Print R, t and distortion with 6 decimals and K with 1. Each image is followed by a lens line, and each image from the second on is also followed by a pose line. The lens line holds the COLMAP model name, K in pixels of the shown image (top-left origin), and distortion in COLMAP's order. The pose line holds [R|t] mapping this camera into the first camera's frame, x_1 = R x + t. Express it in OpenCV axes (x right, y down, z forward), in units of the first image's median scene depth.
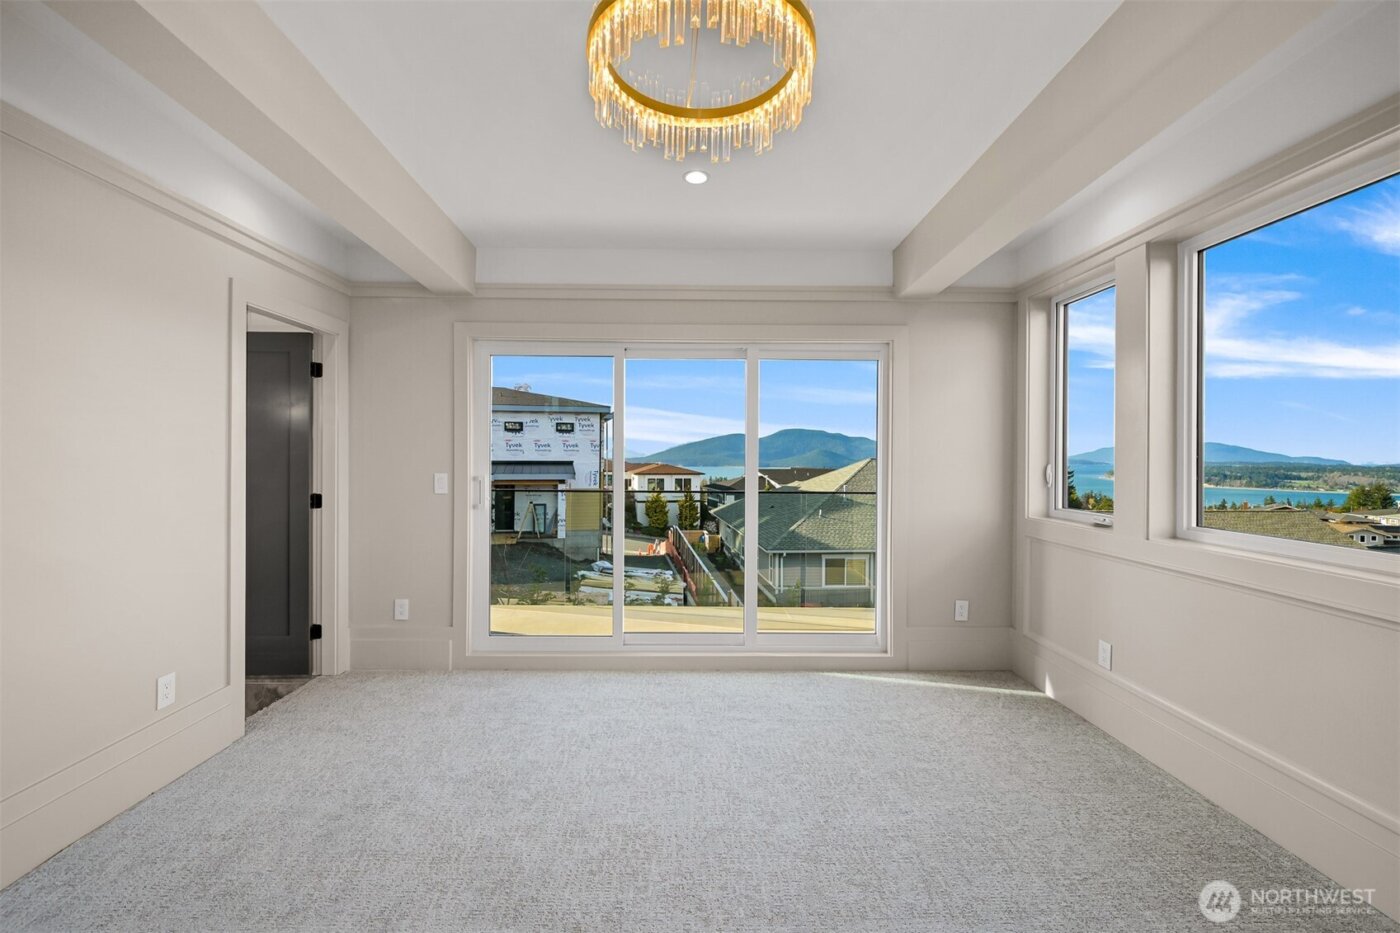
lens RADIAL K [[585.2, 0, 694.8], [0, 585.2, 455.8], [0, 0, 1]] dist [-0.002025, 0.000119]
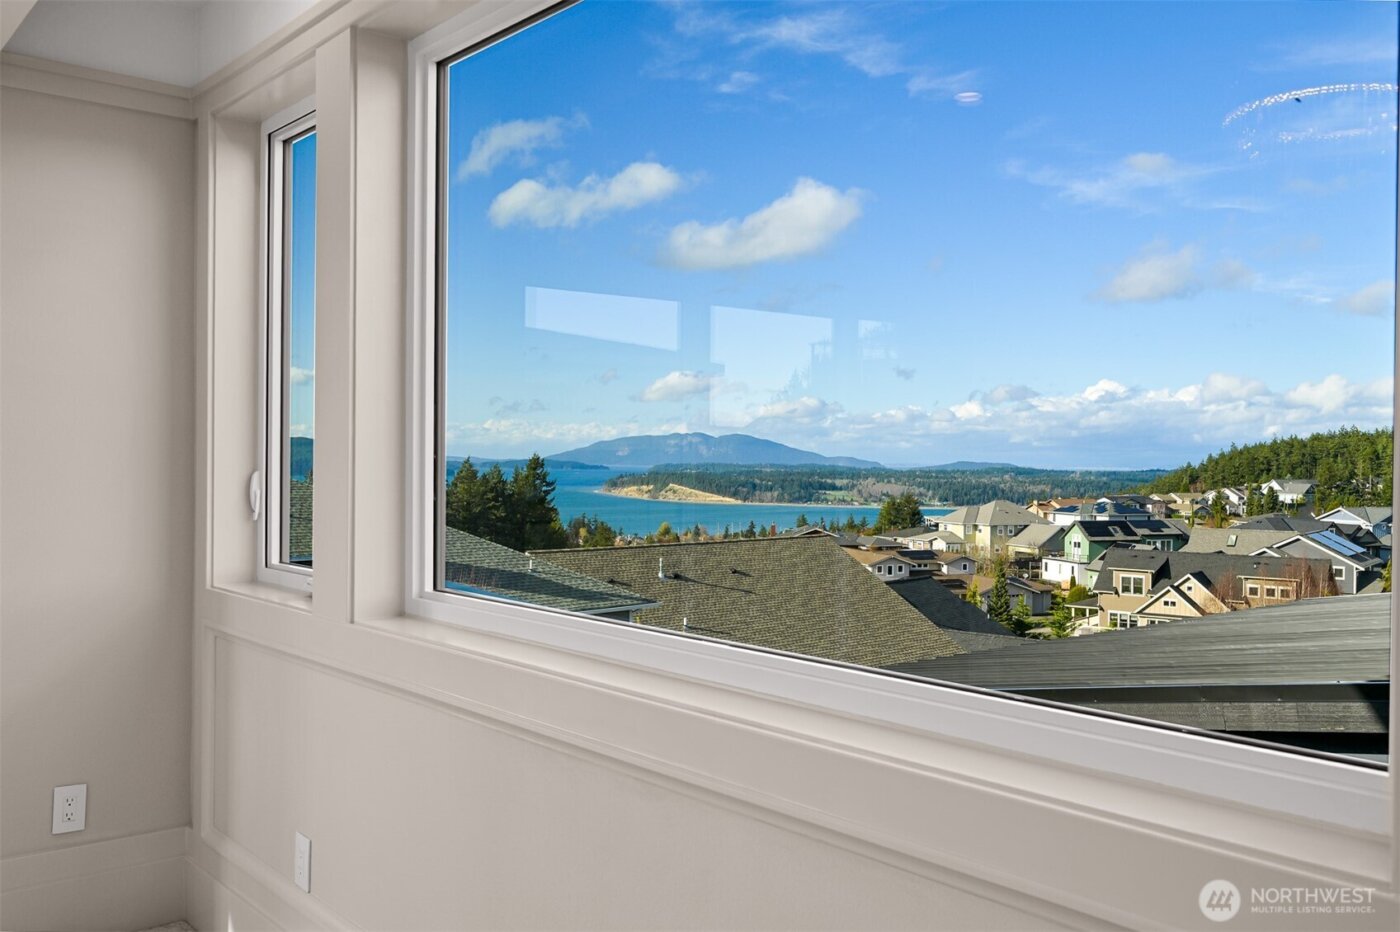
lens RADIAL K [[1206.4, 0, 700.0], [0, 1206.4, 466.0], [0, 0, 1]] dist [-0.002562, -0.001648]
pose [[0.770523, -0.003071, 0.637404, 0.038851], [-0.003739, 0.999949, 0.009337, -0.000174], [-0.637401, -0.009578, 0.770473, 0.002021]]
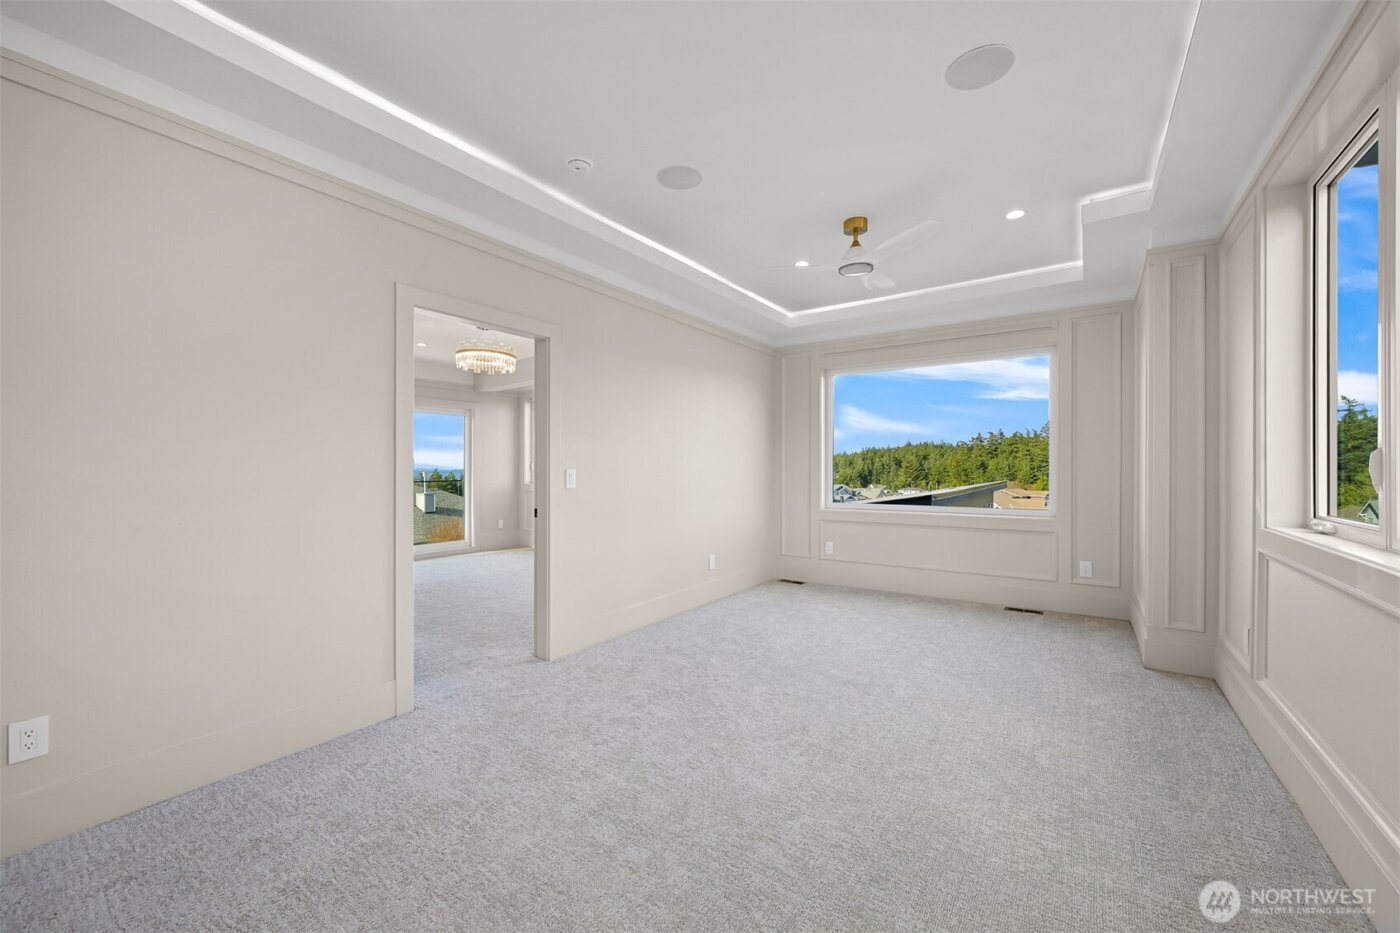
lens RADIAL K [[553.8, 0, 700.0], [0, 553.8, 466.5], [0, 0, 1]] dist [0.000383, 0.000033]
pose [[0.577546, -0.004551, 0.816345, -0.145881], [0.006169, 0.999980, 0.001210, 0.005167], [-0.816335, 0.004337, 0.577563, -0.155118]]
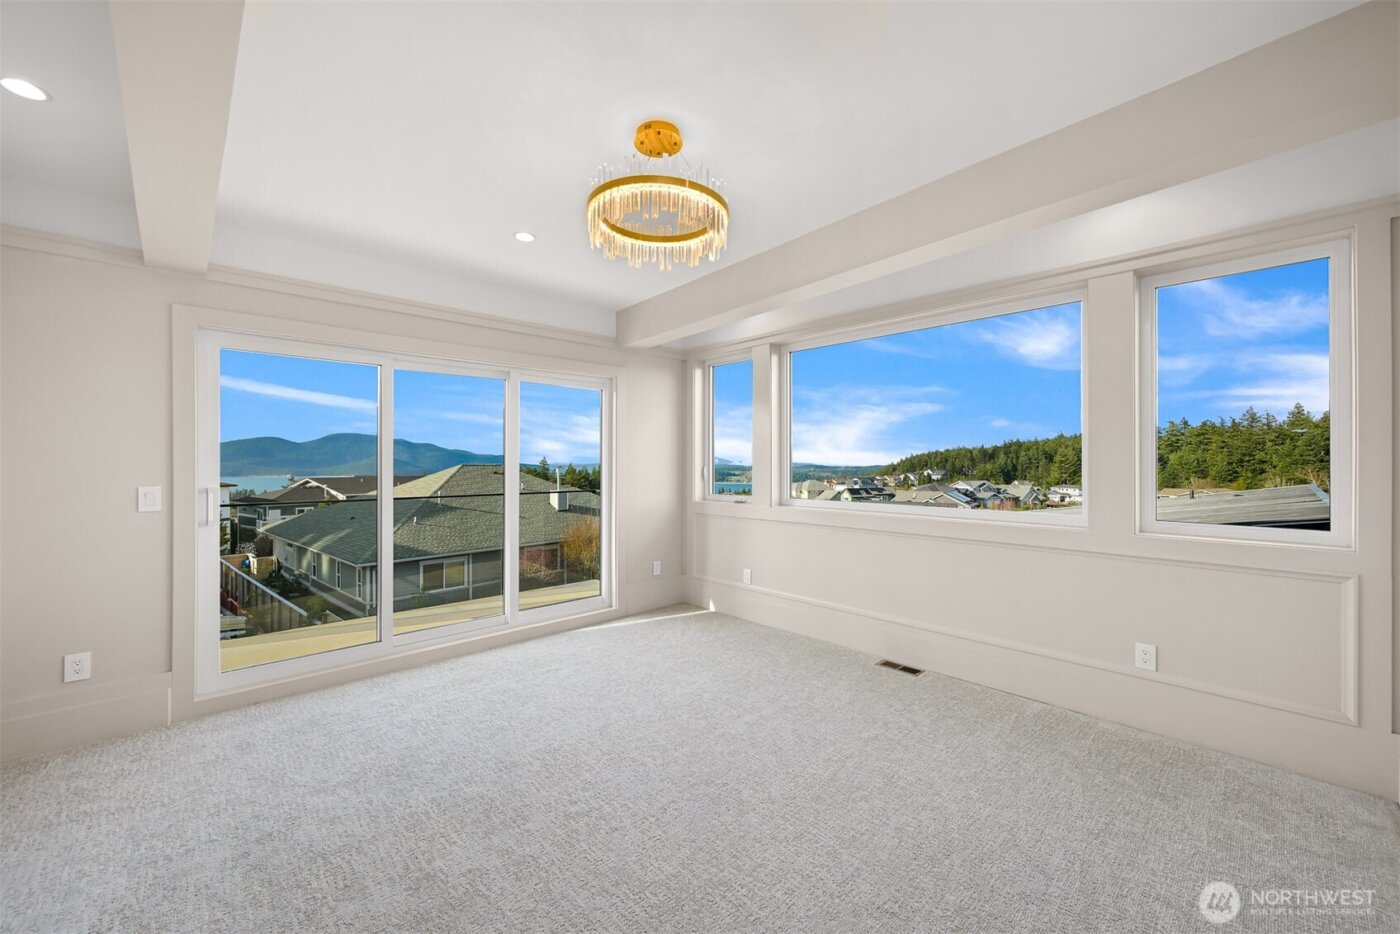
lens RADIAL K [[547.5, 0, 700.7], [0, 547.5, 461.7], [0, 0, 1]] dist [-0.000285, -0.000037]
pose [[0.736908, -0.005745, 0.675968, -0.059875], [0.005927, 0.999980, 0.002037, -0.000205], [-0.675967, 0.002505, 0.736928, -0.011817]]
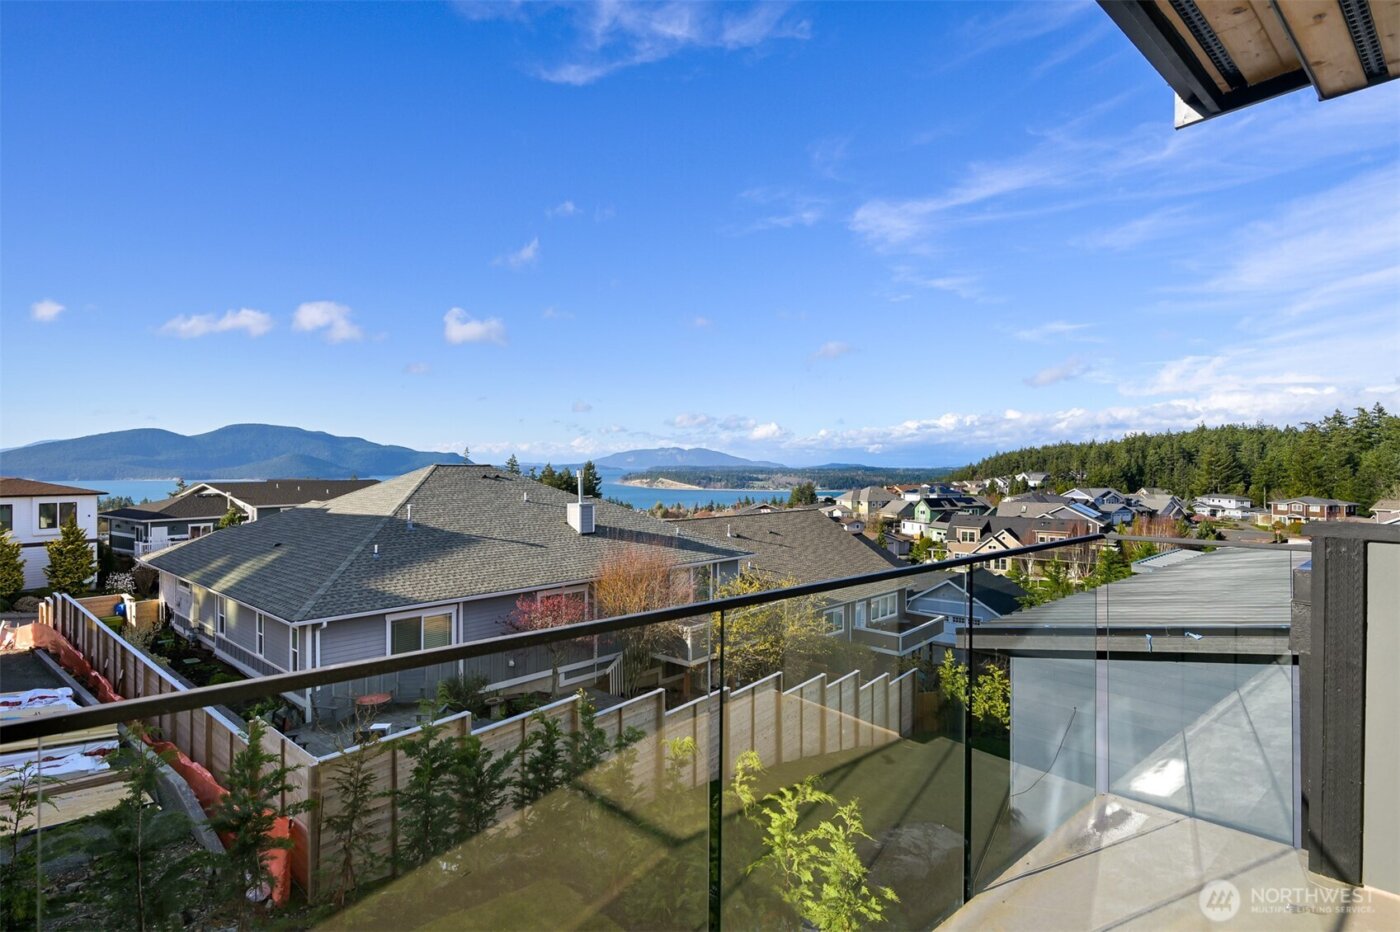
lens RADIAL K [[718.6, 0, 700.0], [0, 718.6, 466.0], [0, 0, 1]] dist [-0.001033, -0.000269]
pose [[0.746460, -0.008033, 0.665381, -0.048909], [0.003926, 0.999963, 0.007668, 0.000673], [-0.665418, -0.003111, 0.746464, 0.183129]]
